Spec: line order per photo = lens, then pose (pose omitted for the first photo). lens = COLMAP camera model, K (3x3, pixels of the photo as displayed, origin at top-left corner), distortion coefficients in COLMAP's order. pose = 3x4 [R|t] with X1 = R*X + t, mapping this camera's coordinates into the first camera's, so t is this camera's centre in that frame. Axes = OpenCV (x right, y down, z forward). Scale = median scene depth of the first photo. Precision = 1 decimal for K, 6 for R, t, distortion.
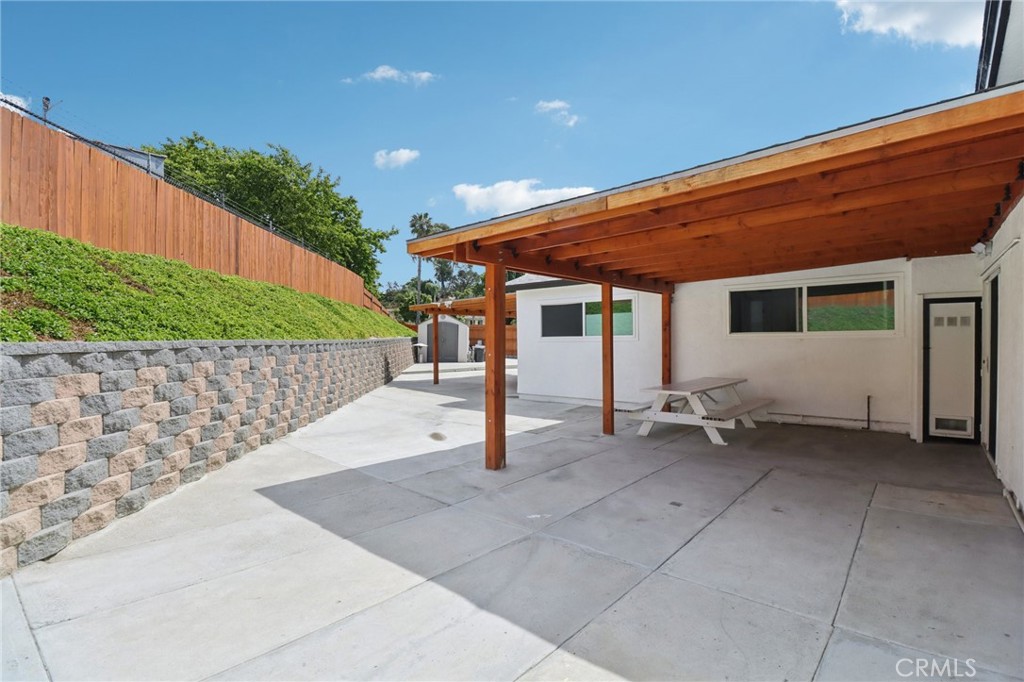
lens RADIAL K [[483.9, 0, 513.1], [0, 483.9, 343.8], [0, 0, 1]] dist [-0.001087, -0.000842]
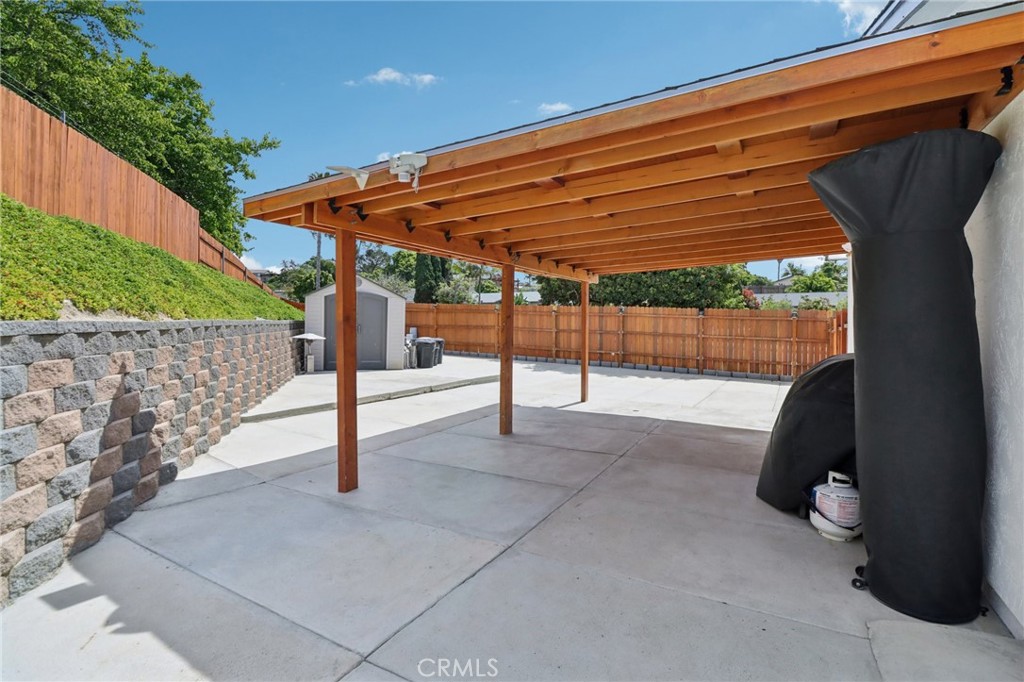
lens RADIAL K [[483.9, 0, 510.2], [0, 483.9, 336.0], [0, 0, 1]] dist [-0.001087, -0.000842]
pose [[0.983522, 0.004710, 0.180728, -0.061754], [-0.006289, 0.999947, 0.008165, -0.002846], [-0.180679, -0.009167, 0.983499, 0.372017]]
